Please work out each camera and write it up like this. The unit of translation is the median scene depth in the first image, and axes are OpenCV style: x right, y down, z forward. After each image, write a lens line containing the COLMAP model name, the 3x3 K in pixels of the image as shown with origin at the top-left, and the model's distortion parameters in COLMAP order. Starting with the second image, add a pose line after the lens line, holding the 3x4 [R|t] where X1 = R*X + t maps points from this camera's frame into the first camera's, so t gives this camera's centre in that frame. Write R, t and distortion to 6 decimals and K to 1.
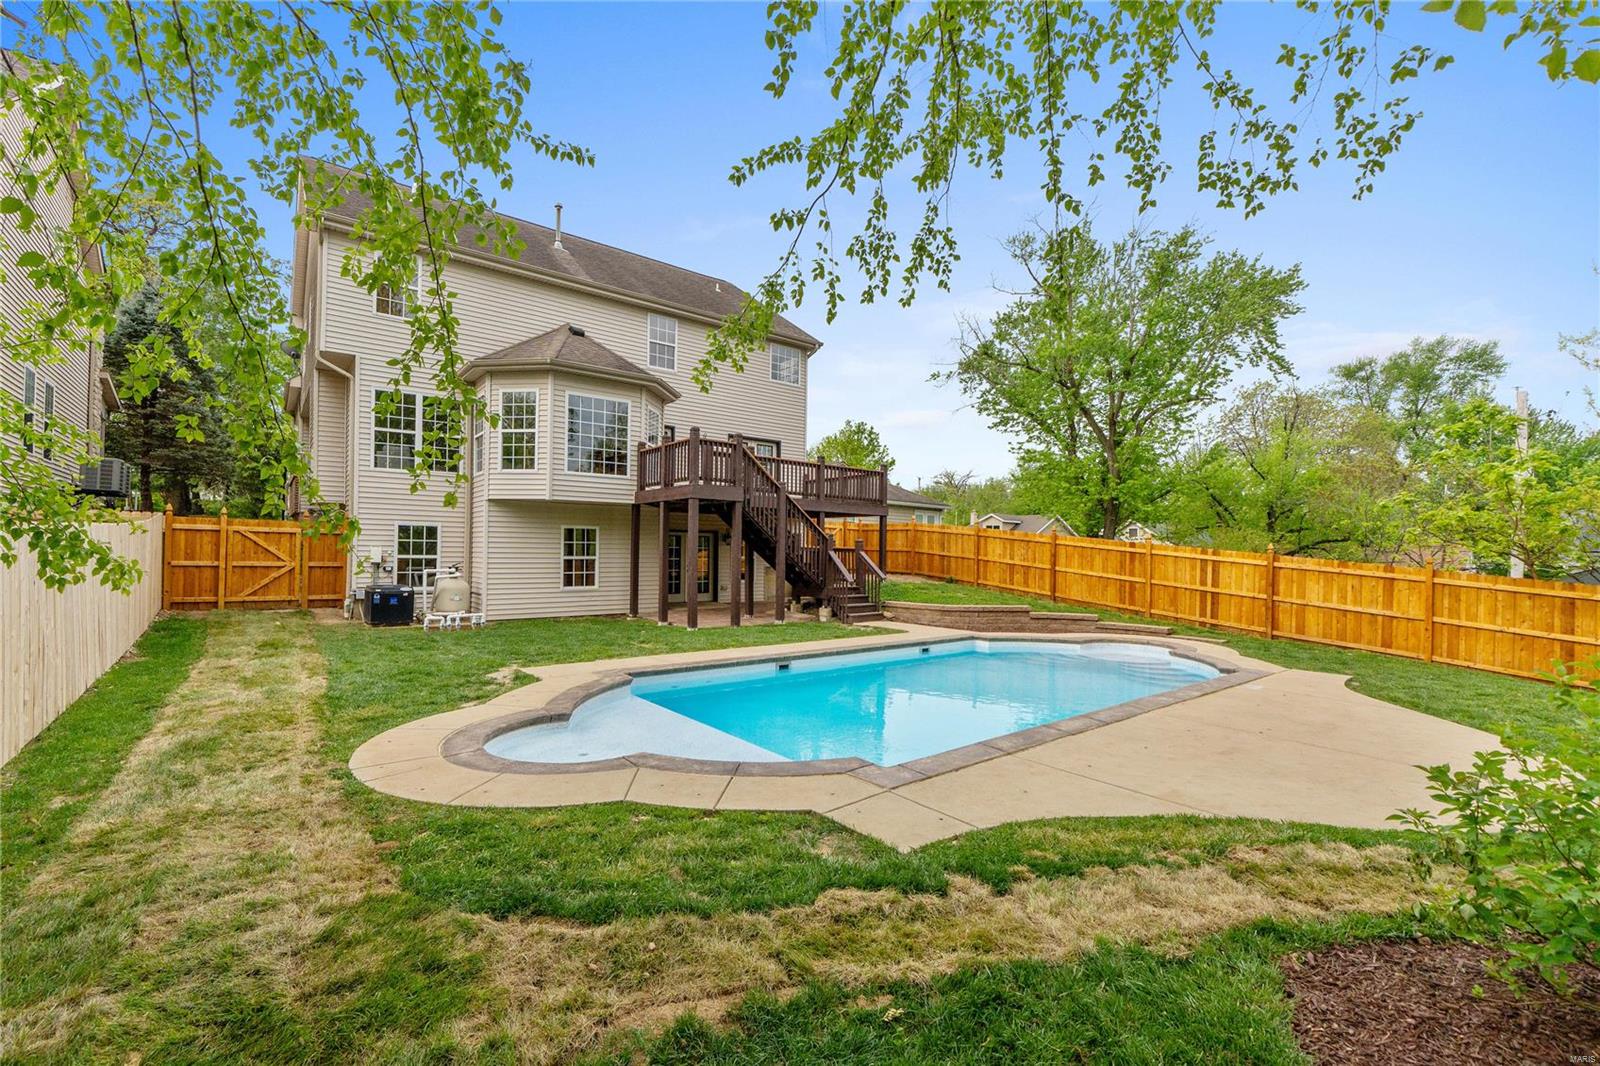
lens RADIAL K [[664.9, 0, 803.5], [0, 664.9, 505.2], [0, 0, 1]] dist [-0.011088, -0.000454]
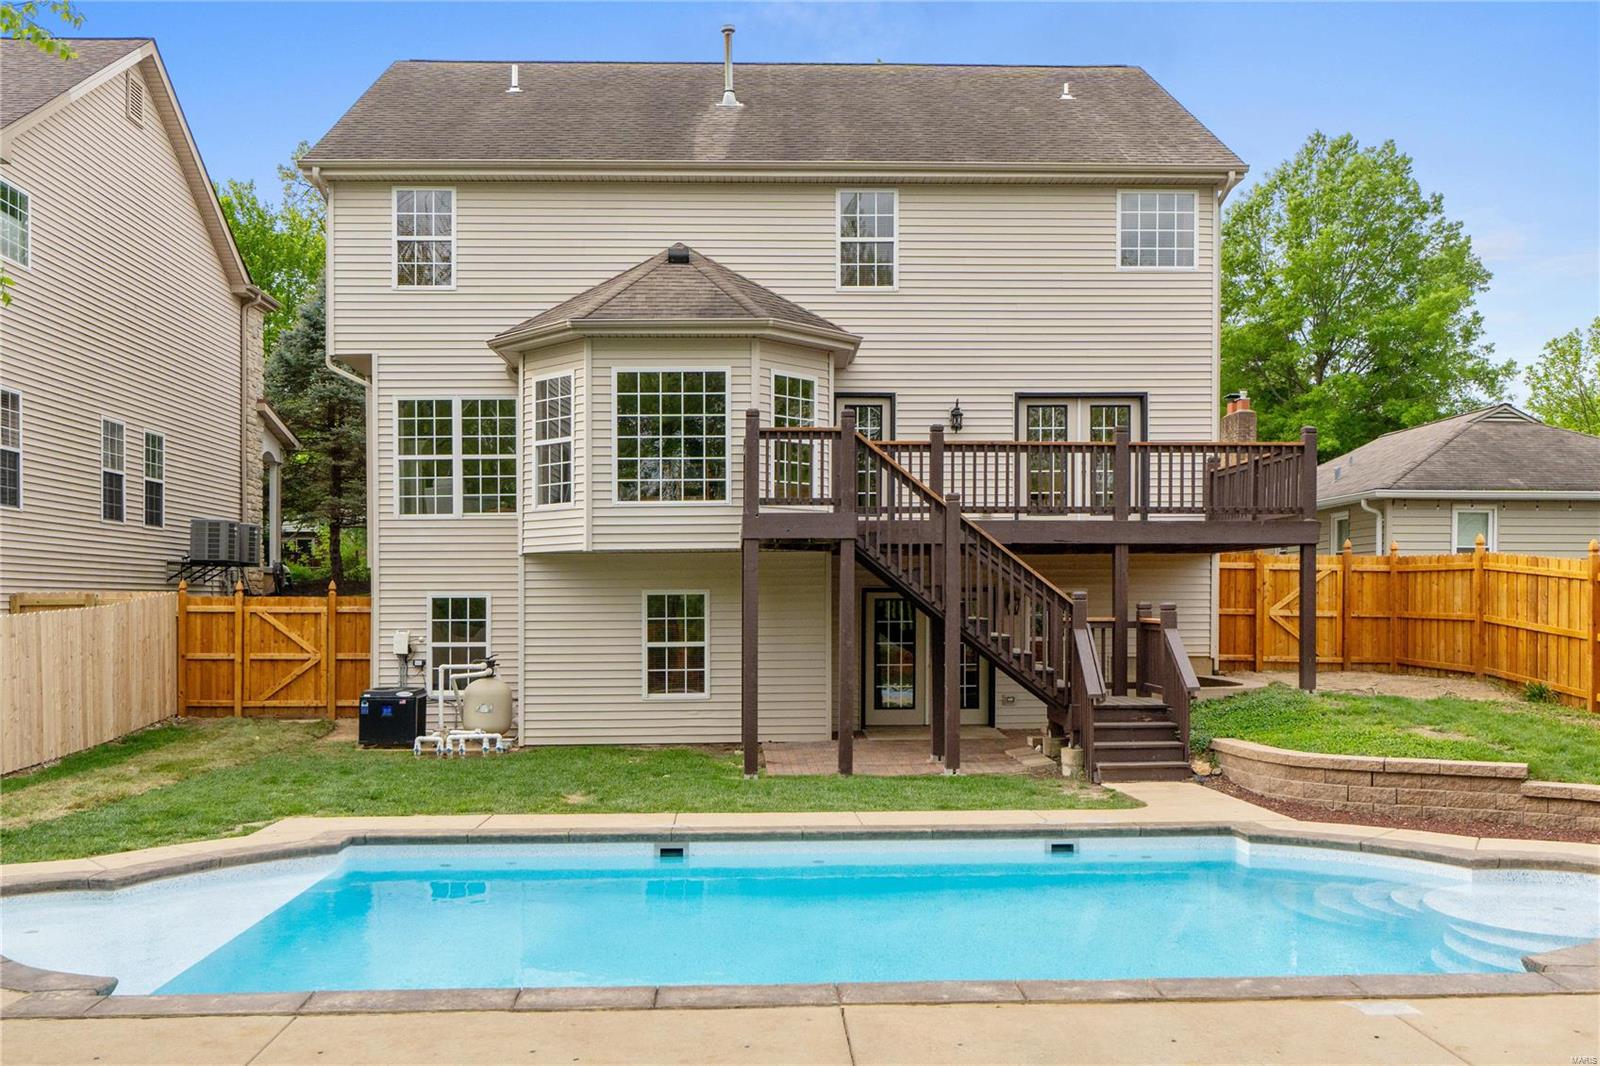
lens RADIAL K [[1340.1, 0, 801.1], [0, 1340.1, 533.4], [0, 0, 1]] dist [-0.004417, -0.002445]
pose [[0.811701, -0.050479, -0.581887, 0.482992], [0.055604, 0.998412, -0.009050, -0.002001], [0.581420, -0.025009, 0.813219, 0.115288]]
